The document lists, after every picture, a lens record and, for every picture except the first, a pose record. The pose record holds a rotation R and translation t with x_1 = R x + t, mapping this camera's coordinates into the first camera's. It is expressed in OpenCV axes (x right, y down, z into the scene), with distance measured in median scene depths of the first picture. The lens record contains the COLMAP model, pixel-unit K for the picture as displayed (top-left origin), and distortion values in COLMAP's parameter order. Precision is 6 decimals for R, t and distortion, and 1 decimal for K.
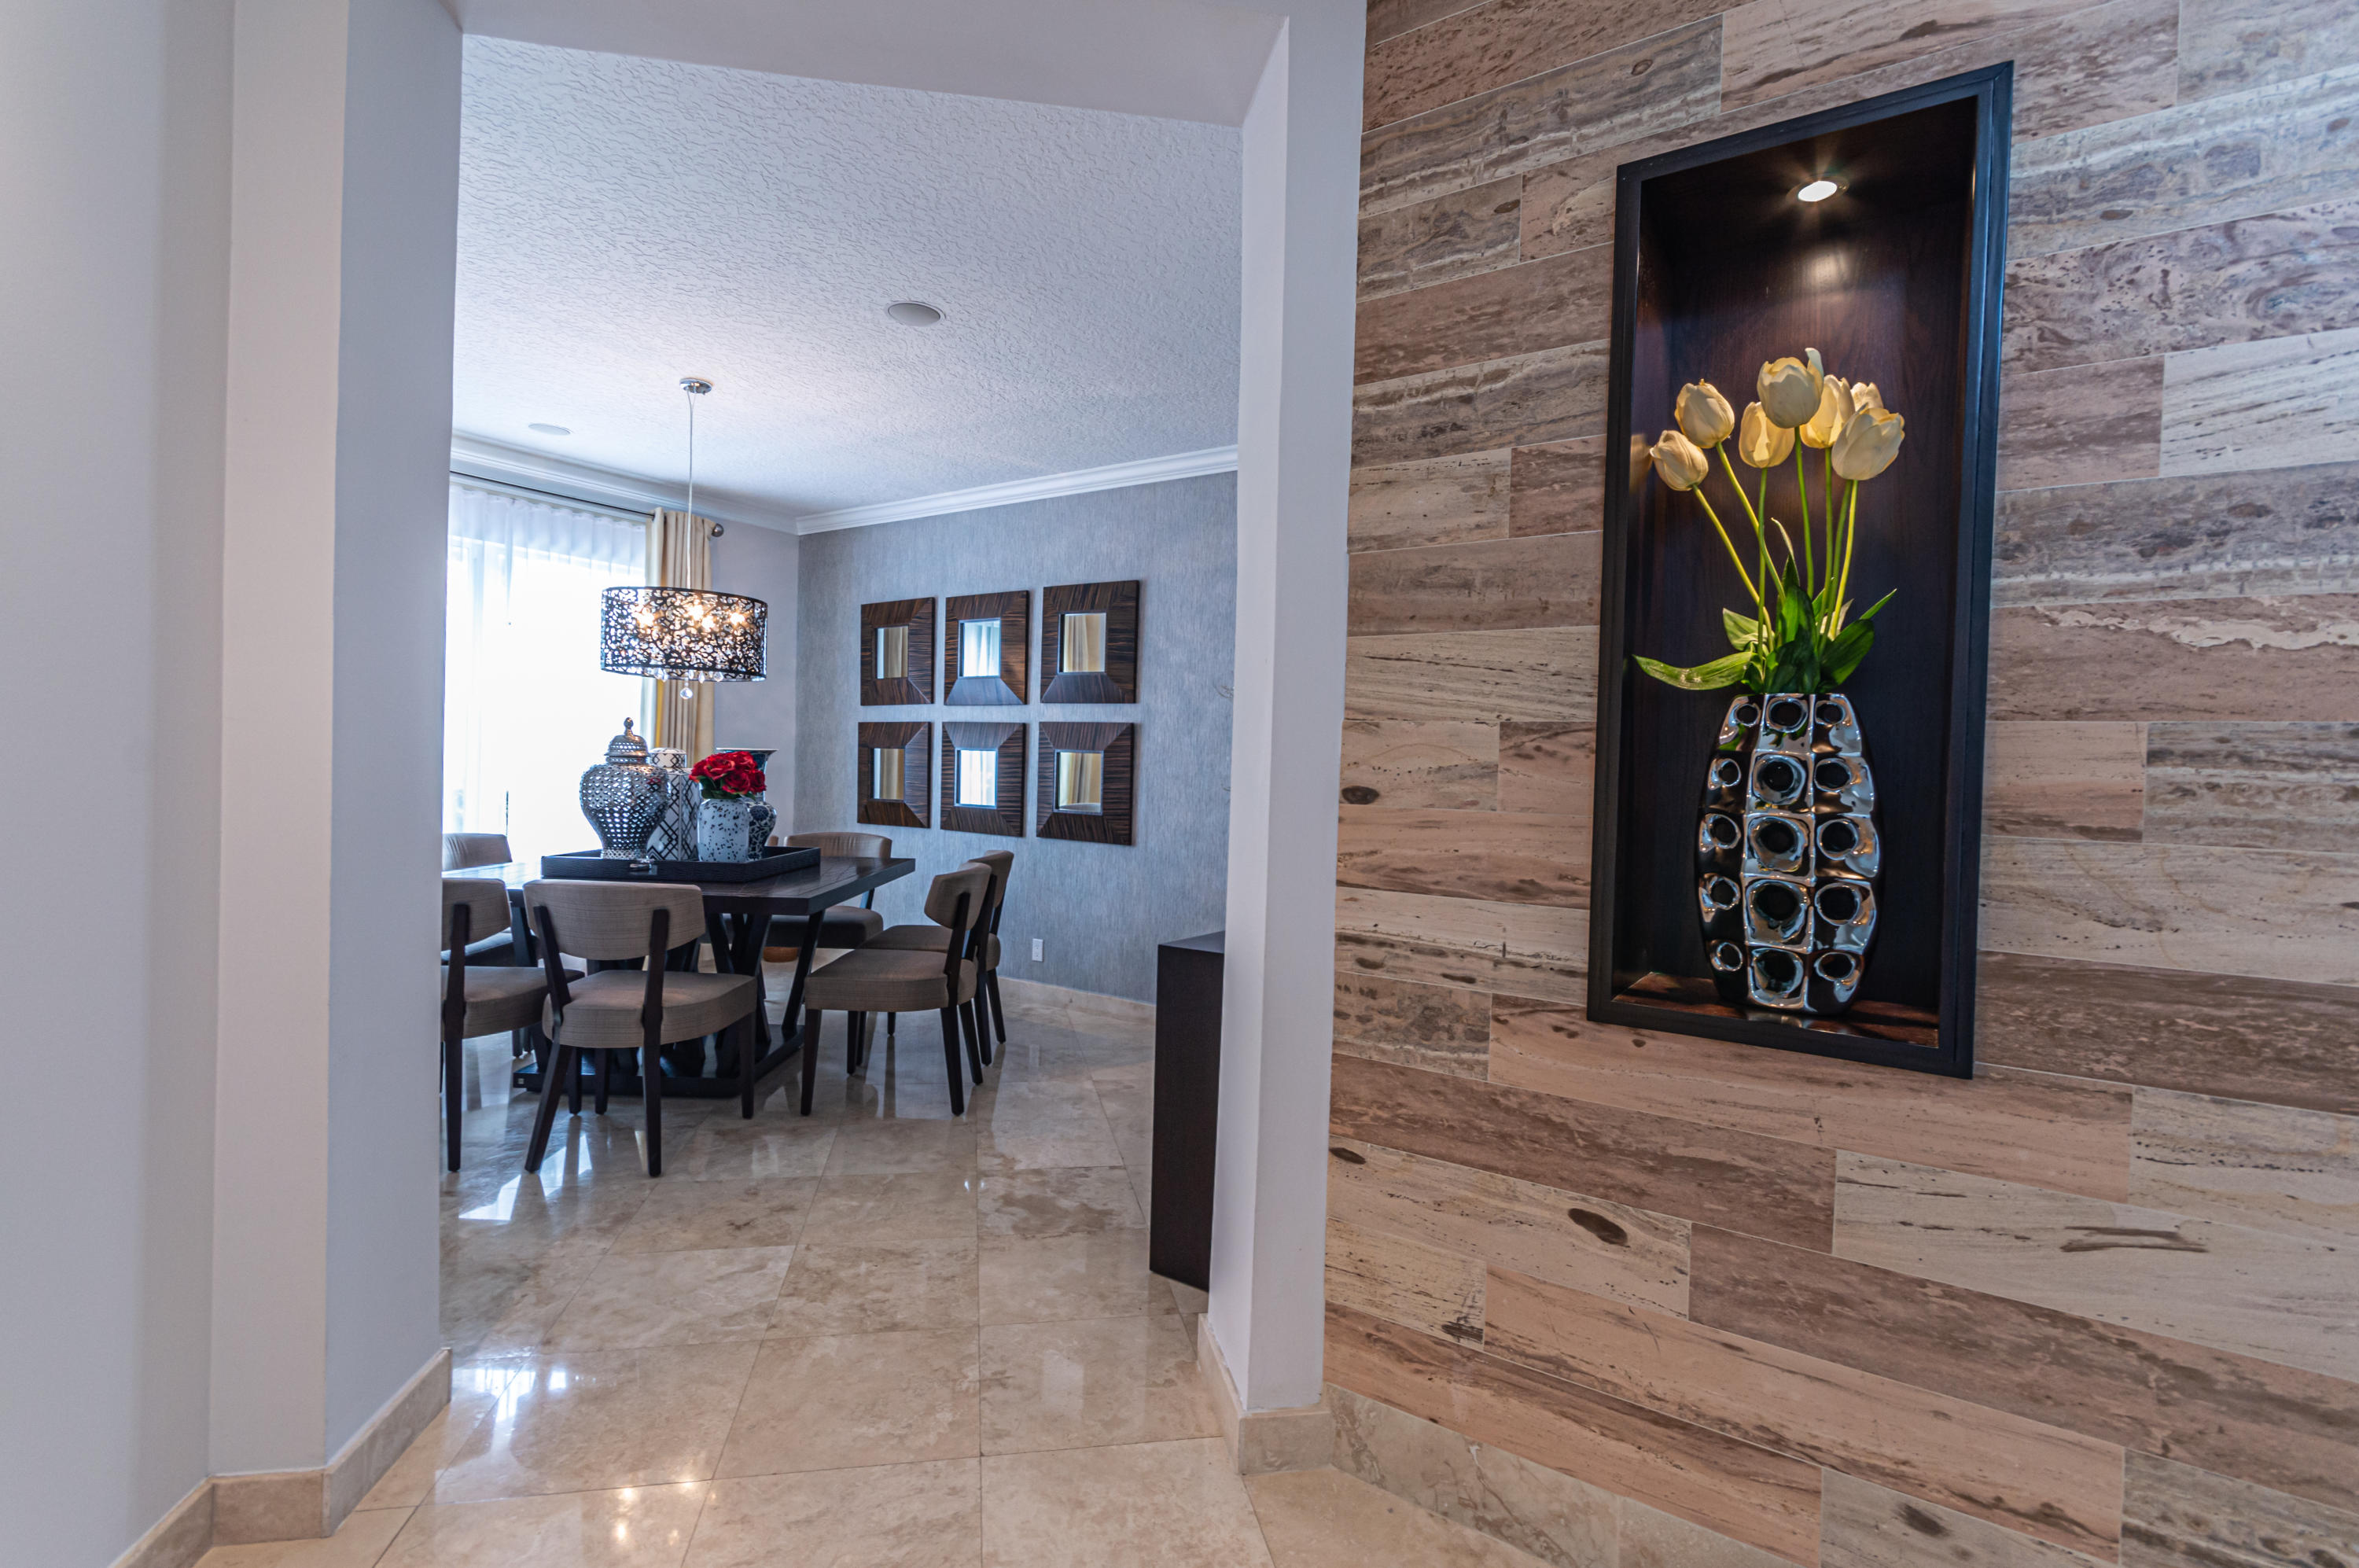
lens RADIAL K [[1091.6, 0, 1165.7], [0, 1091.6, 778.5], [0, 0, 1]] dist [0.002117, 0.000959]
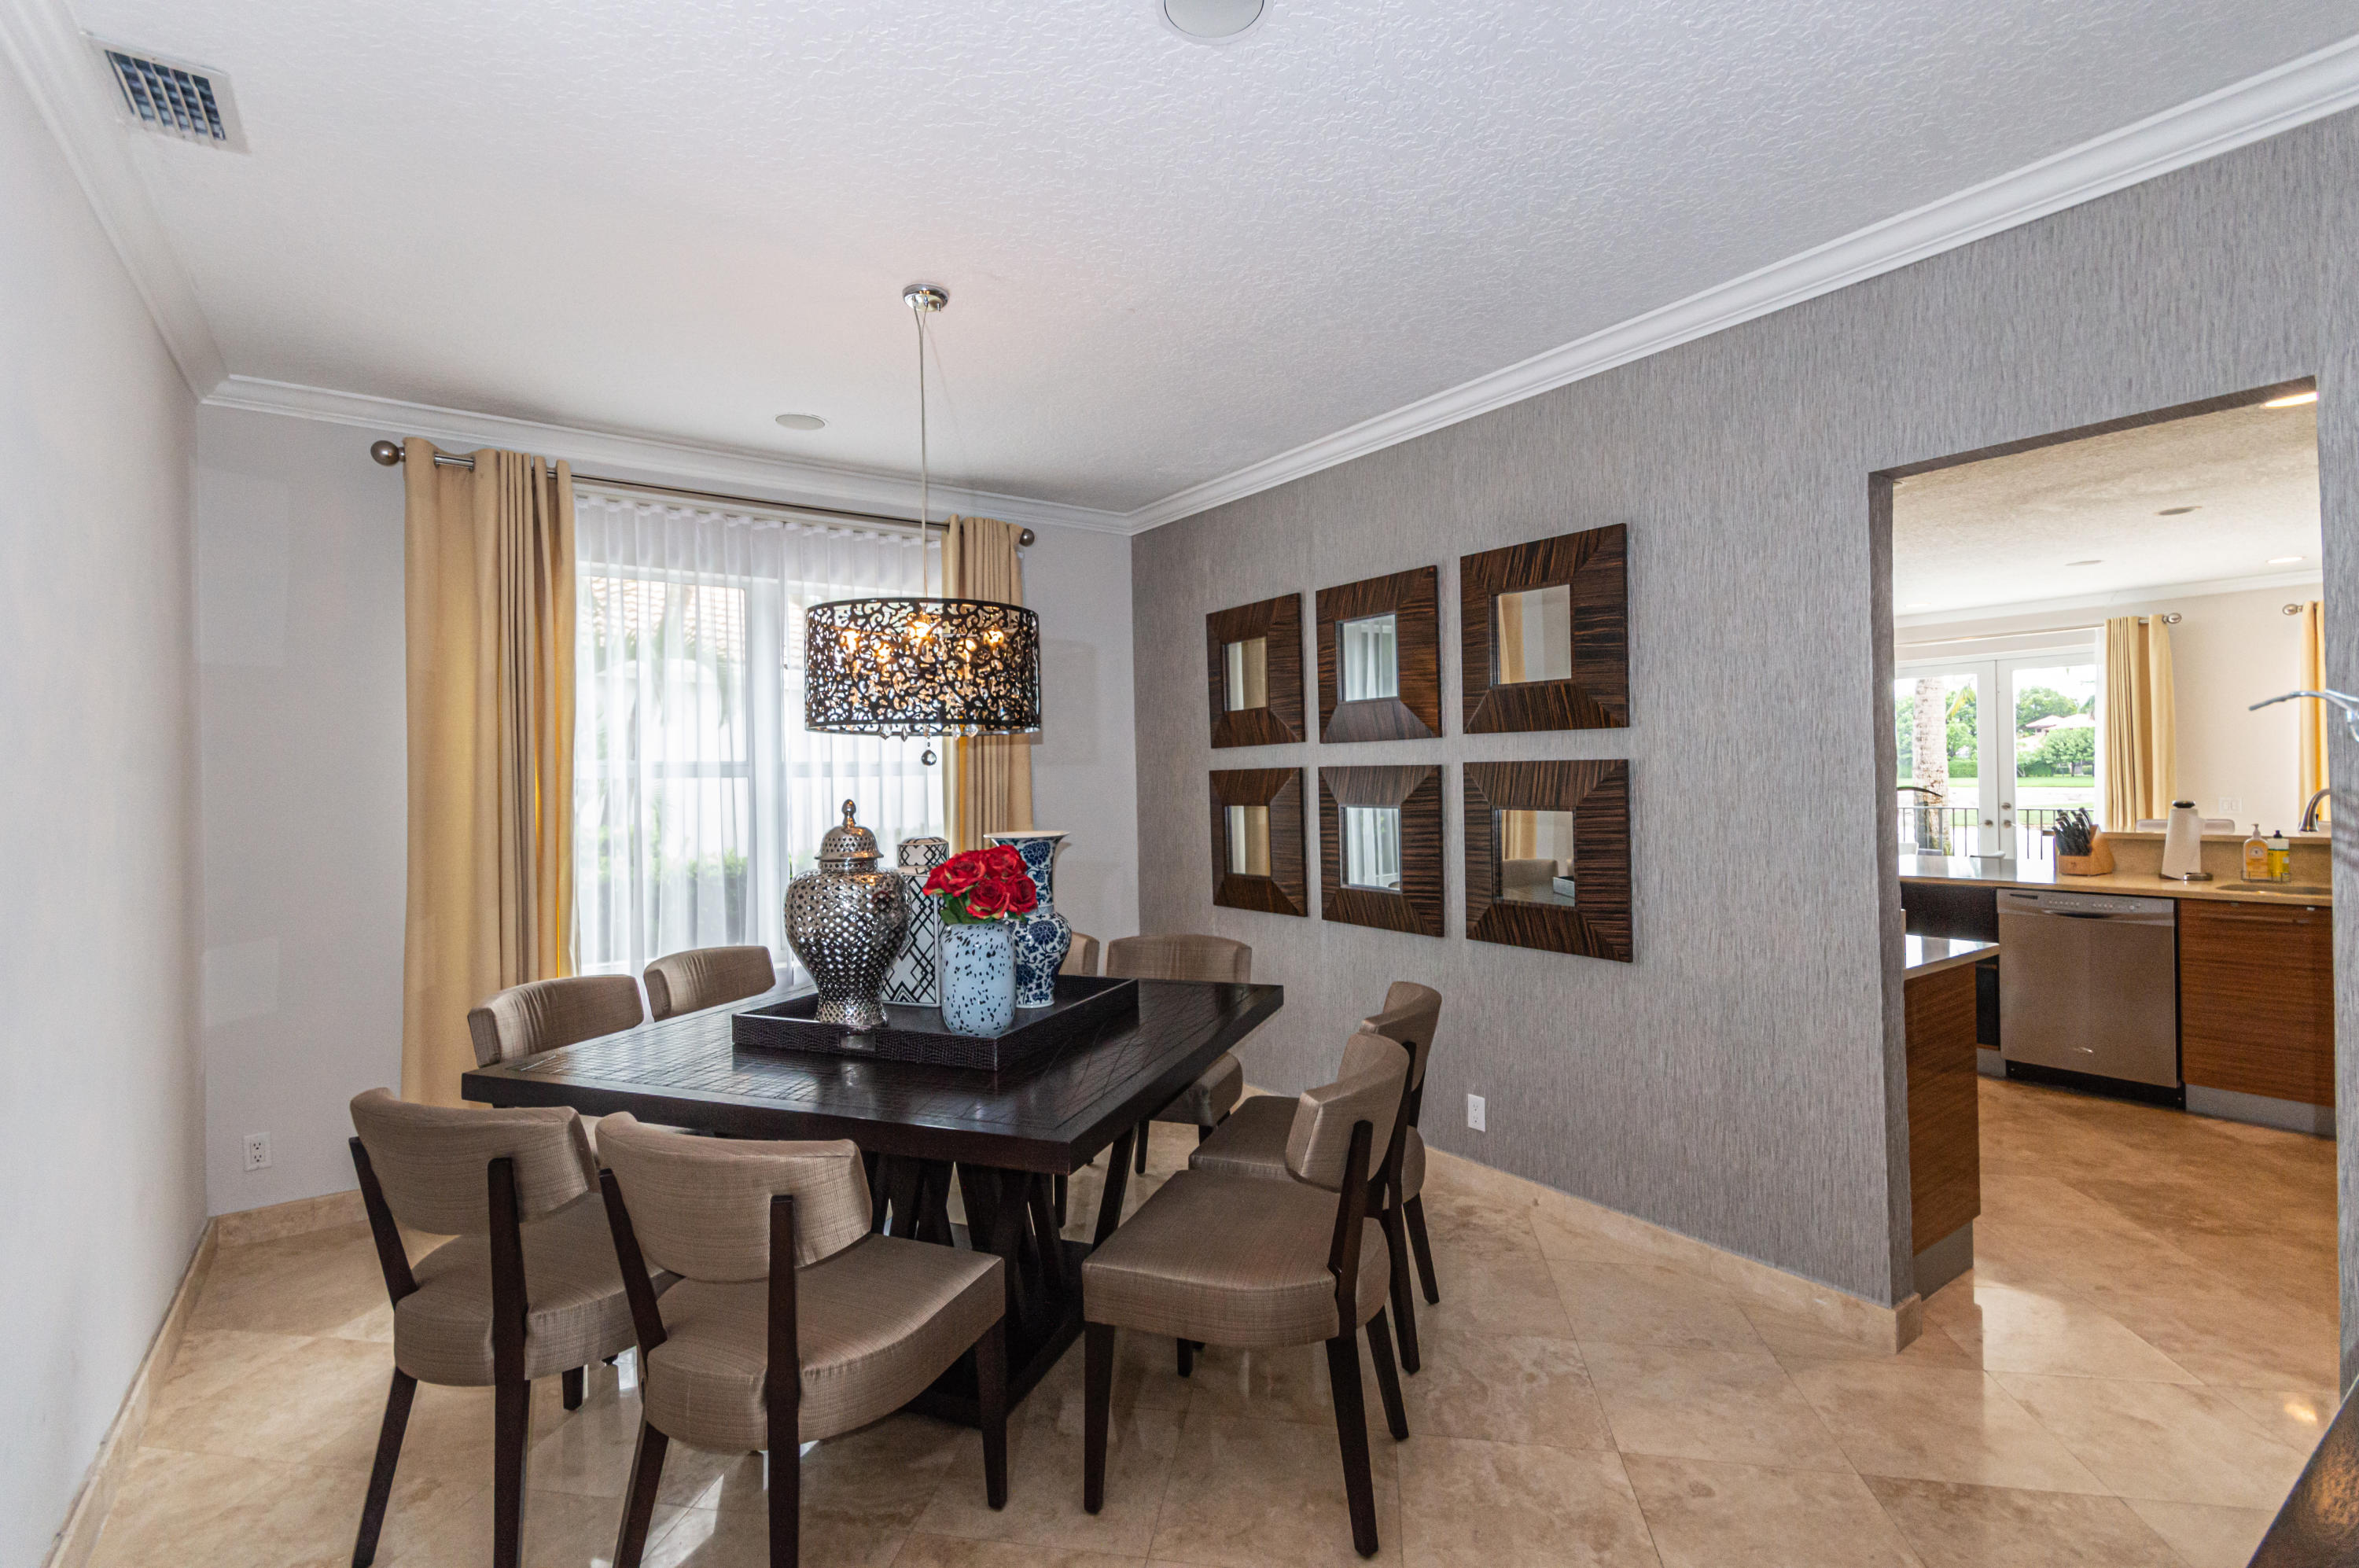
lens RADIAL K [[1091.6, 0, 1165.7], [0, 1091.6, 778.5], [0, 0, 1]] dist [0.002117, 0.000959]
pose [[0.937234, -0.043971, -0.345918, -0.056174], [0.038227, 0.998995, -0.023414, -0.033519], [0.346600, 0.008721, 0.937973, 0.320375]]
